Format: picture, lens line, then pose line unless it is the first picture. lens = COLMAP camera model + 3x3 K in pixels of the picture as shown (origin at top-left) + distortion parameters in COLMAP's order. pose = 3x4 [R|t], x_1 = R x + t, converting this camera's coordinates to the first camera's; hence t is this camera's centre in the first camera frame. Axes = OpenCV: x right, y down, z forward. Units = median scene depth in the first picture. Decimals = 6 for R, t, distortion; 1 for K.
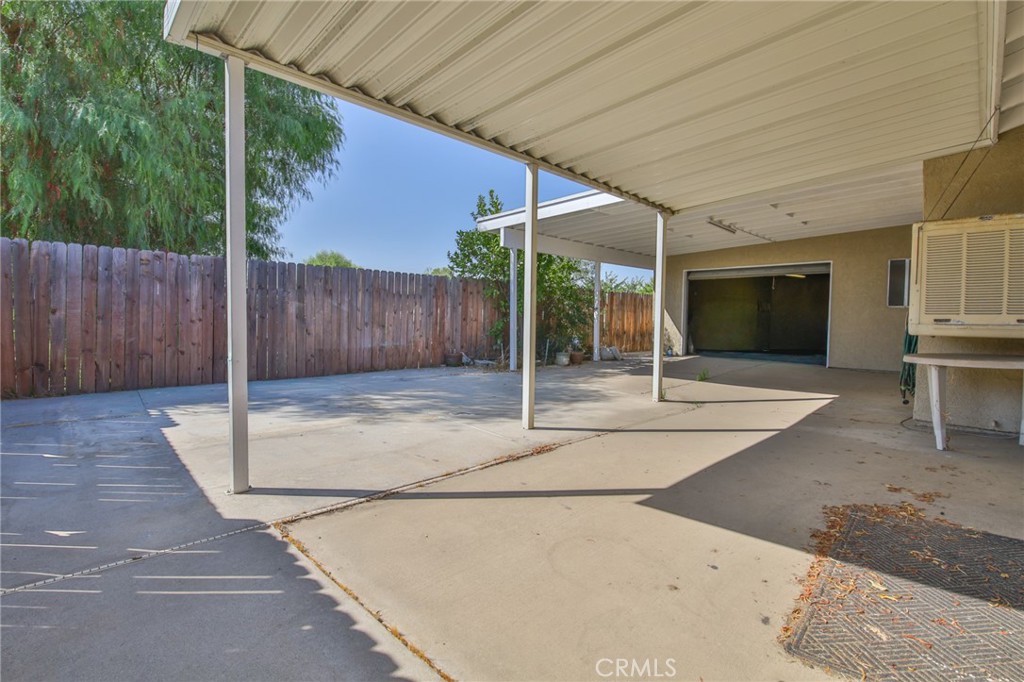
lens RADIAL K [[469.1, 0, 512.4], [0, 469.1, 334.8], [0, 0, 1]] dist [-0.003877, -0.009271]
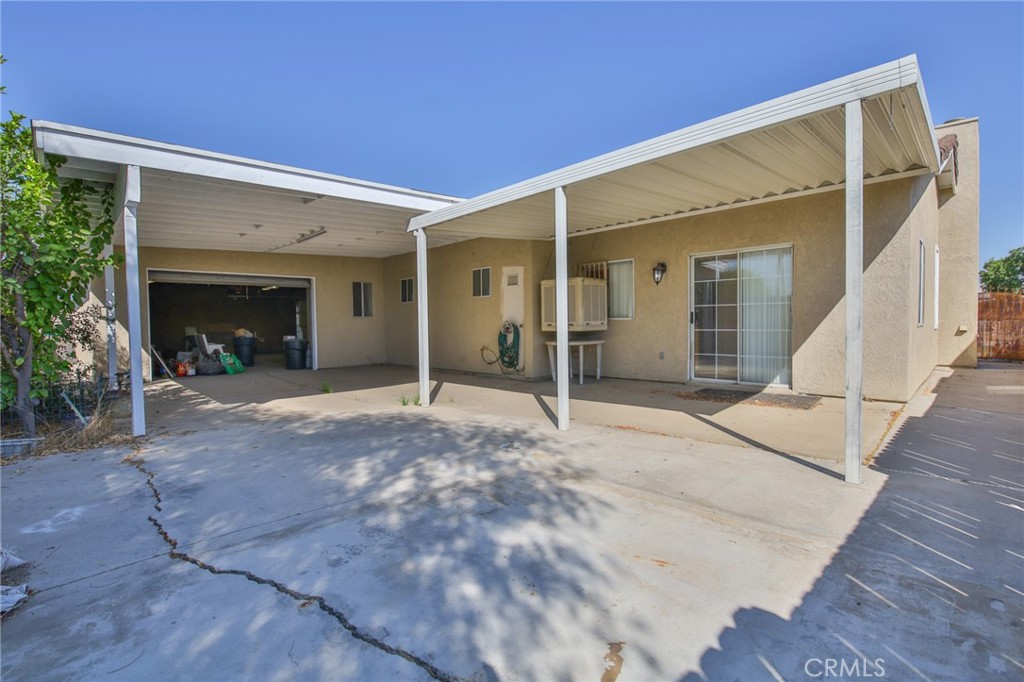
lens RADIAL K [[469.1, 0, 512.4], [0, 469.1, 334.8], [0, 0, 1]] dist [-0.003877, -0.009271]
pose [[-0.004979, -0.033645, 0.999421, -1.485950], [0.055430, 0.997888, 0.033869, -0.088362], [-0.998450, 0.055566, -0.003104, 1.586180]]
